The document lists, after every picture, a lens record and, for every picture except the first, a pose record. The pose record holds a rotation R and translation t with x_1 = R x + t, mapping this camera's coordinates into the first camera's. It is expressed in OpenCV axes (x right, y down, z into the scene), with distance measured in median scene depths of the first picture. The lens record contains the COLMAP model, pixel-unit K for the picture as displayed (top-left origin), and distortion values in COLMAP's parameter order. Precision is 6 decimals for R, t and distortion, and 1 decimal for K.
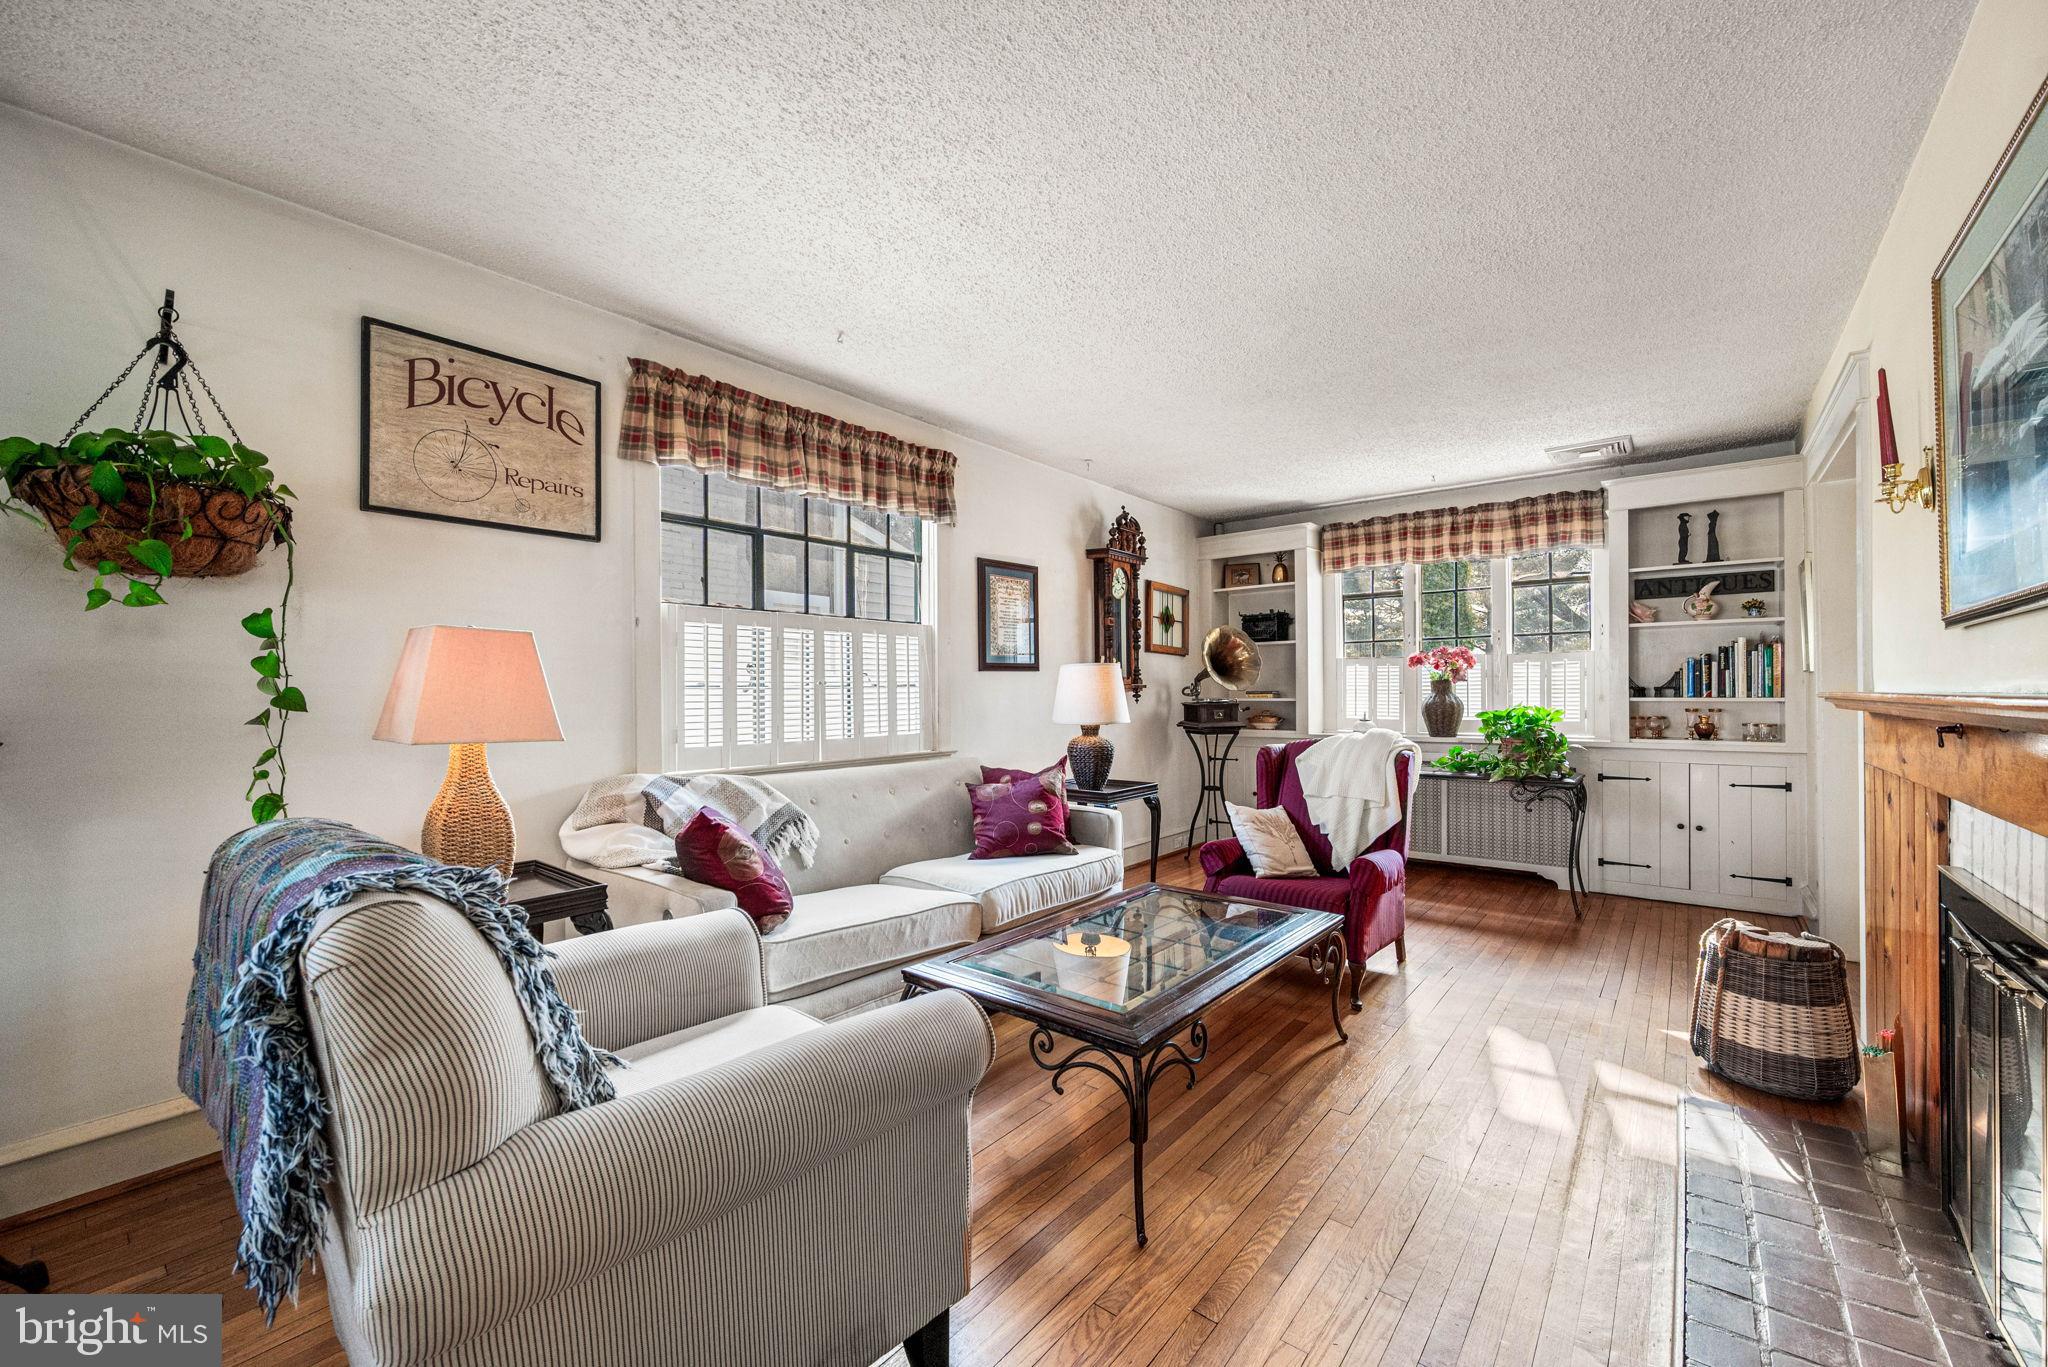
lens RADIAL K [[810.3, 0, 1014.4], [0, 810.3, 688.7], [0, 0, 1]] dist [-0.002415, -0.000591]
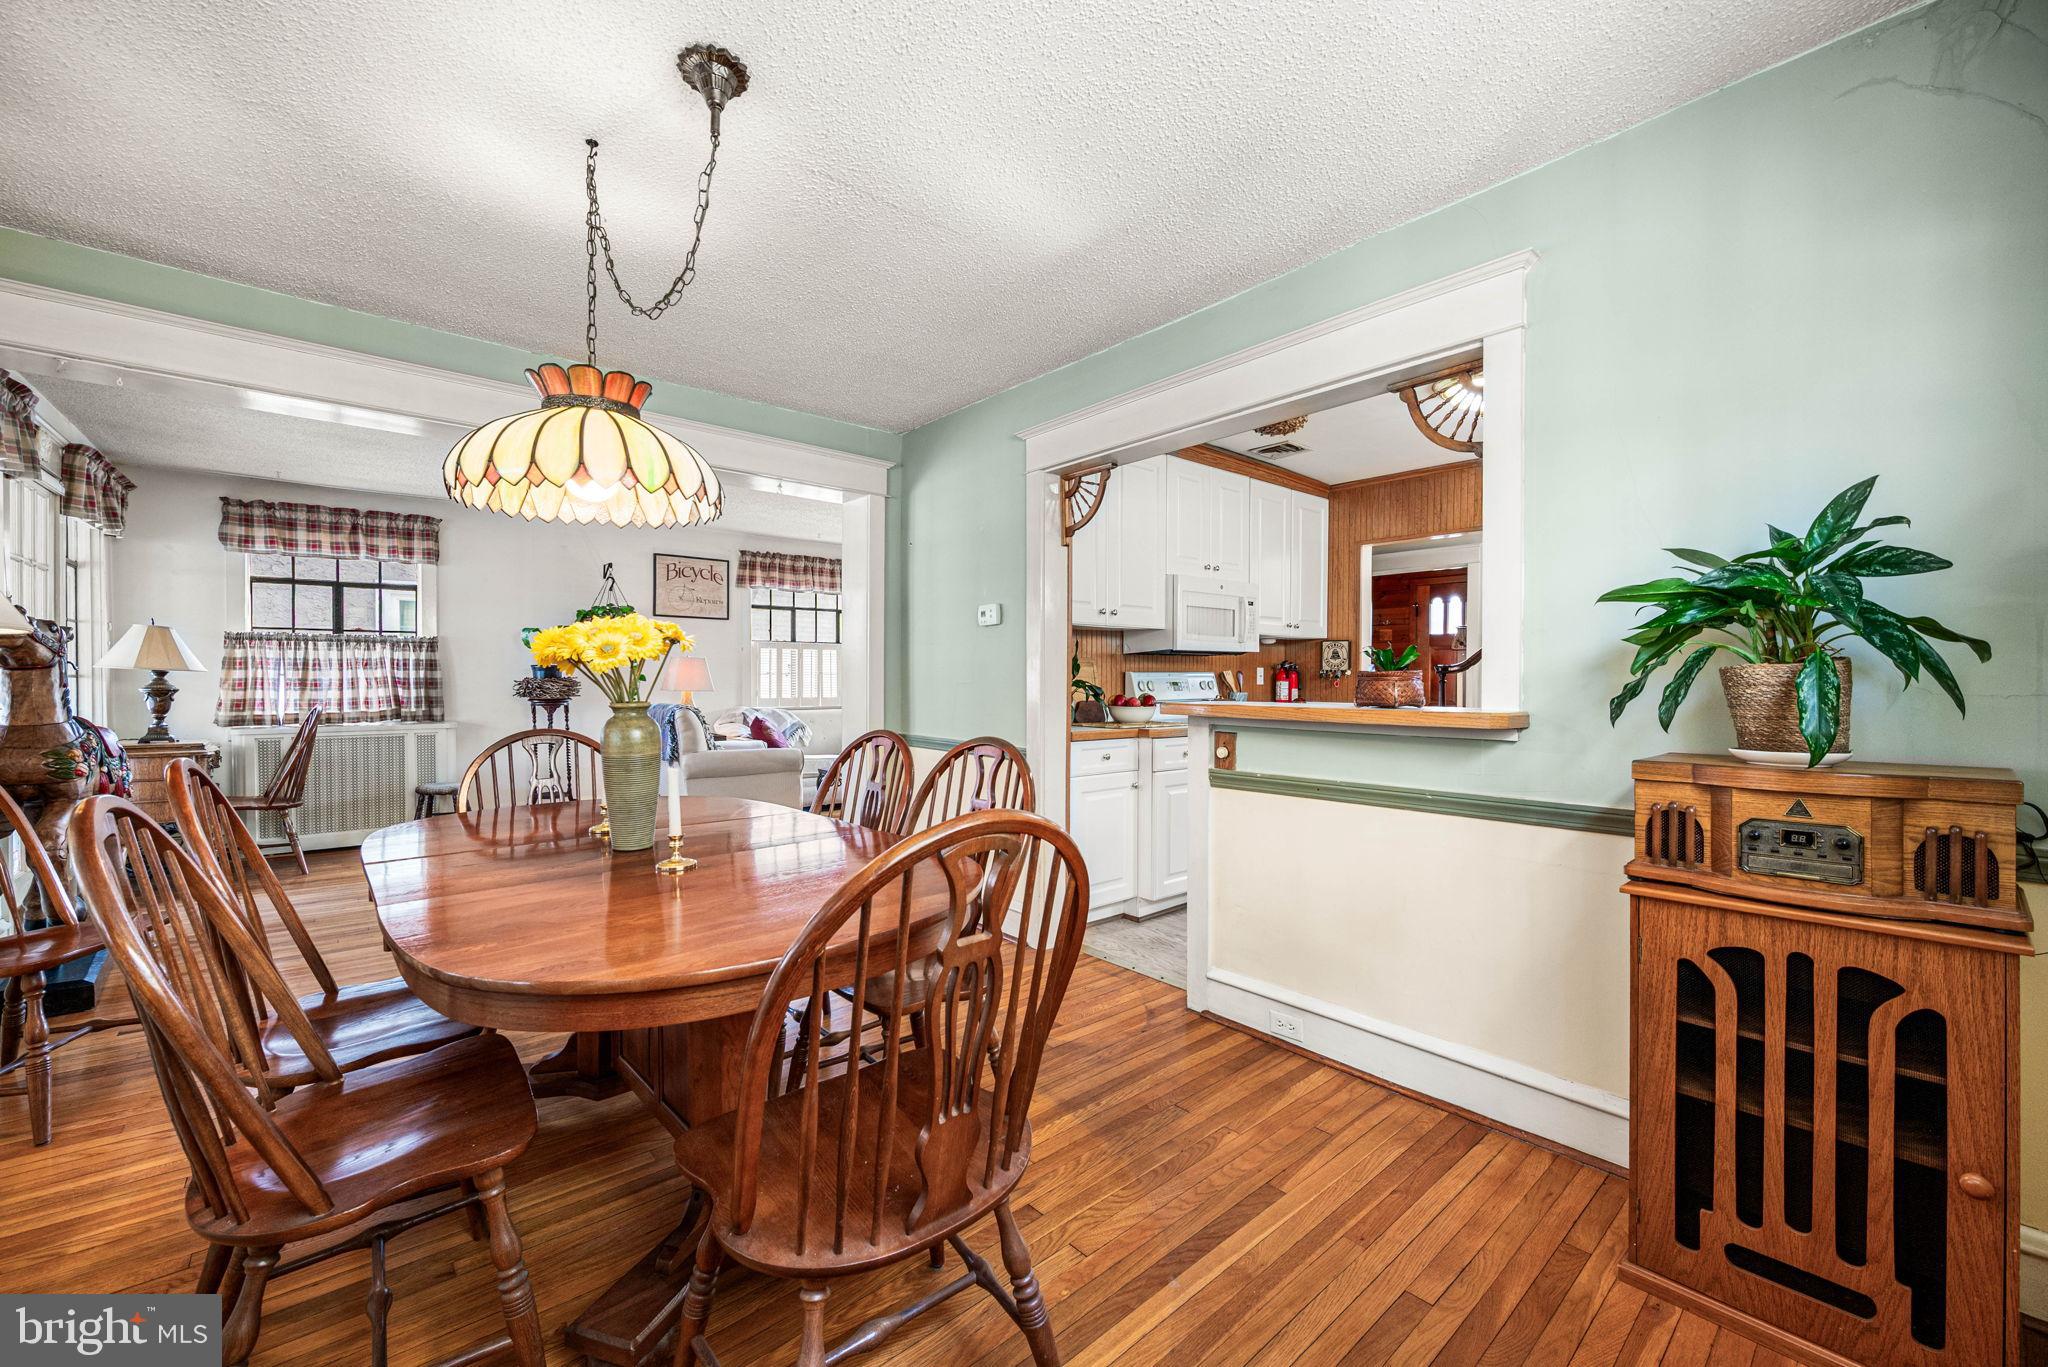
lens RADIAL K [[810.3, 0, 1030.8], [0, 810.3, 680.2], [0, 0, 1]] dist [-0.002415, -0.000591]
pose [[0.988327, 0.008117, -0.152134, 0.814573], [-0.006324, 0.999905, 0.012269, -0.020336], [0.152219, -0.011164, 0.988284, -1.379209]]
